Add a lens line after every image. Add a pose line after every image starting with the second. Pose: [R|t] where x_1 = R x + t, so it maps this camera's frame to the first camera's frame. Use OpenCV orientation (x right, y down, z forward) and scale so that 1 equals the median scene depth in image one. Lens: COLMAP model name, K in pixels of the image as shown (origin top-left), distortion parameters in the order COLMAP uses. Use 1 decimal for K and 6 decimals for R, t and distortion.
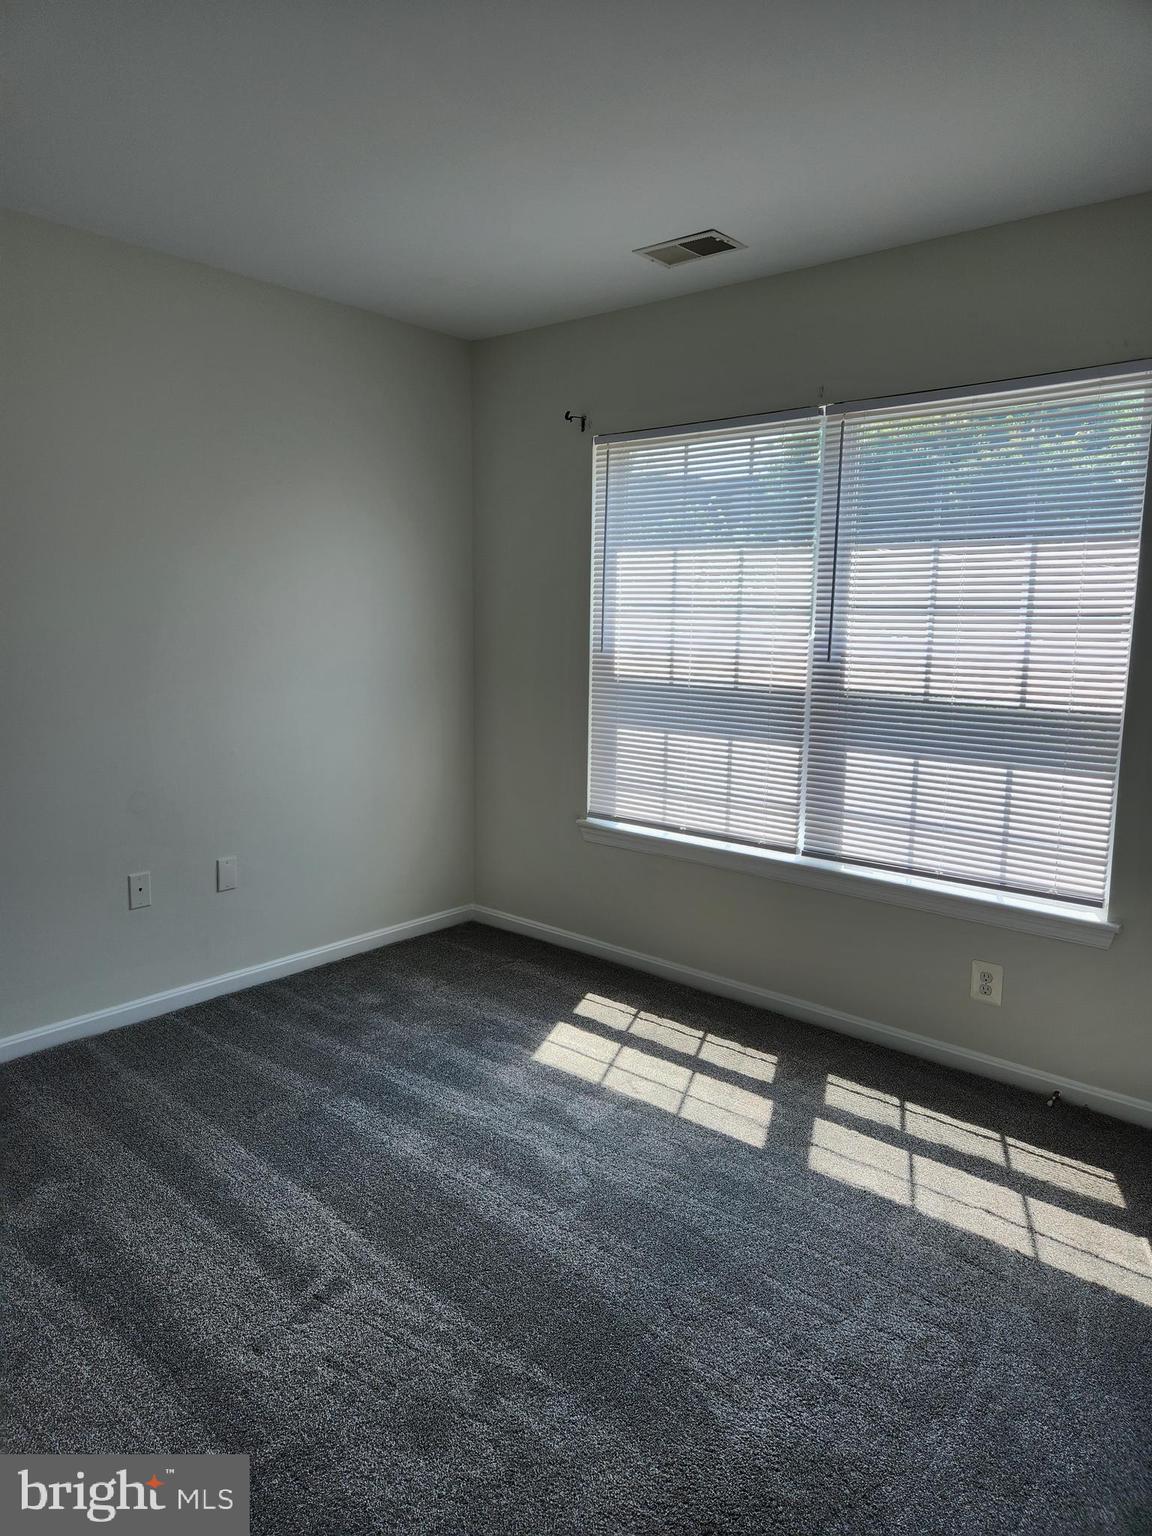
lens RADIAL K [[1034.9, 0, 564.0], [0, 1034.9, 762.6], [0, 0, 1]] dist [0.084391, -0.077828]
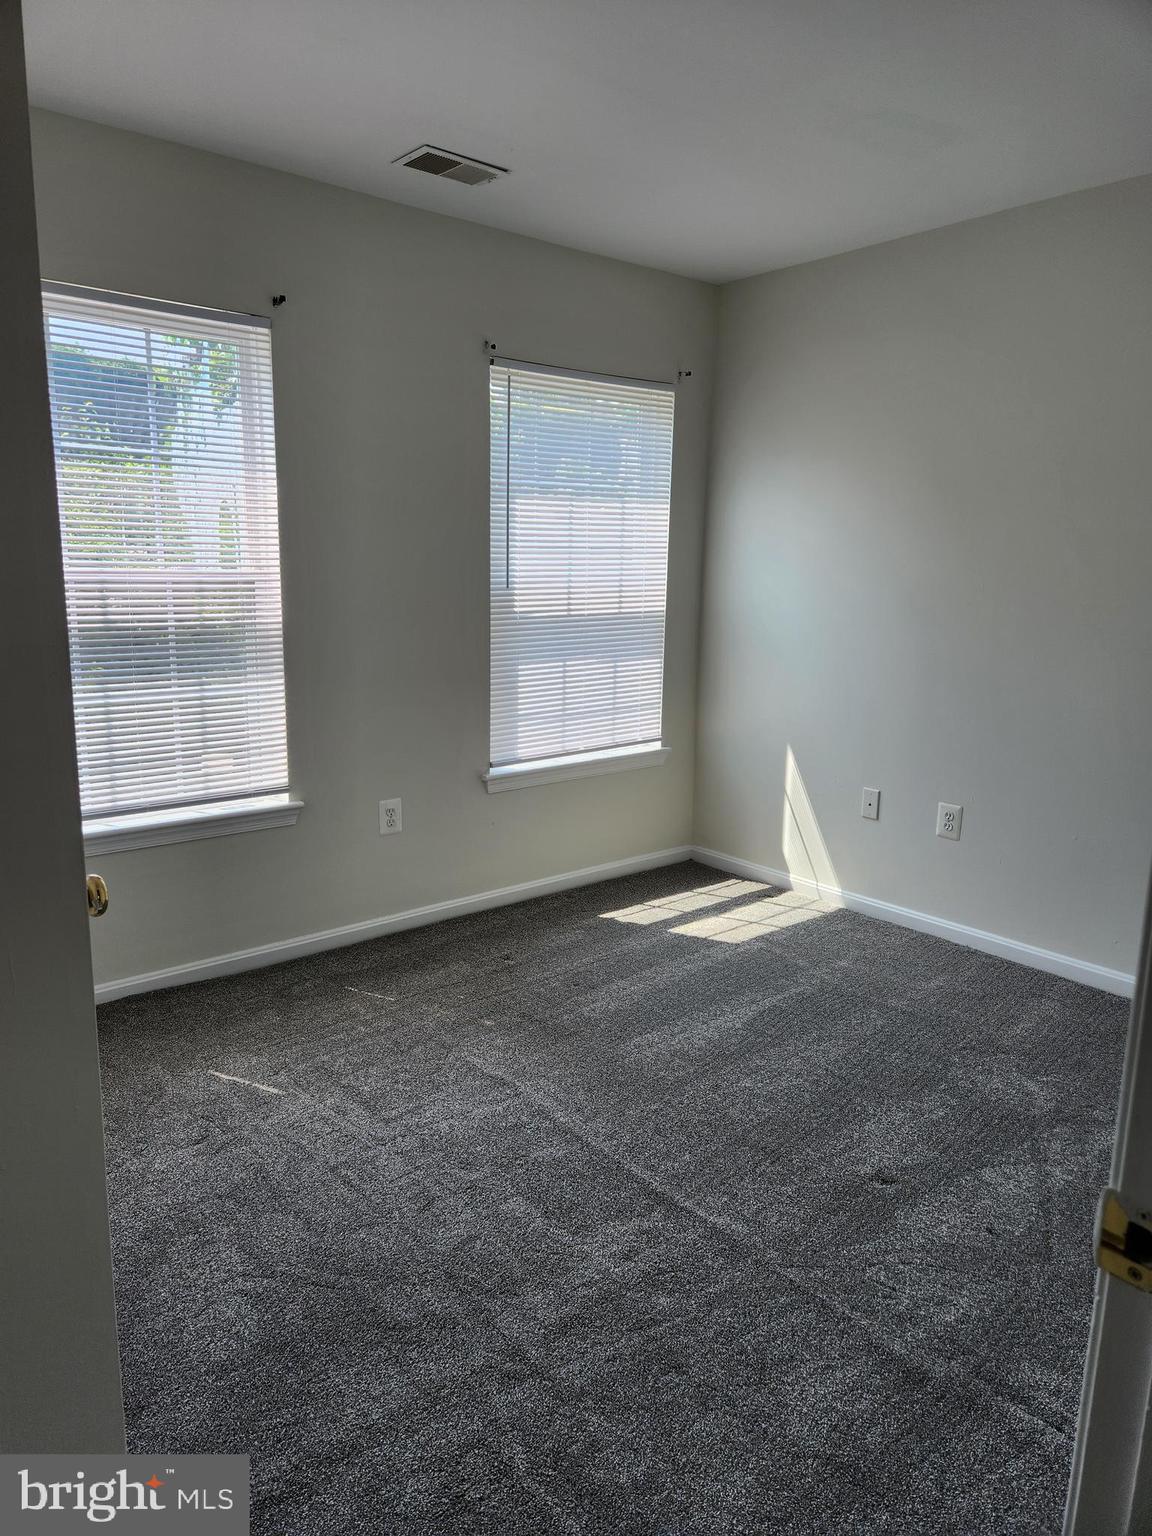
lens RADIAL K [[1034.9, 0, 564.0], [0, 1034.9, 762.6], [0, 0, 1]] dist [0.084391, -0.077828]
pose [[0.137618, -0.203803, 0.969291, -0.964632], [0.123655, 0.974481, 0.187338, -0.129624], [-0.982736, 0.094077, 0.159307, 0.848952]]
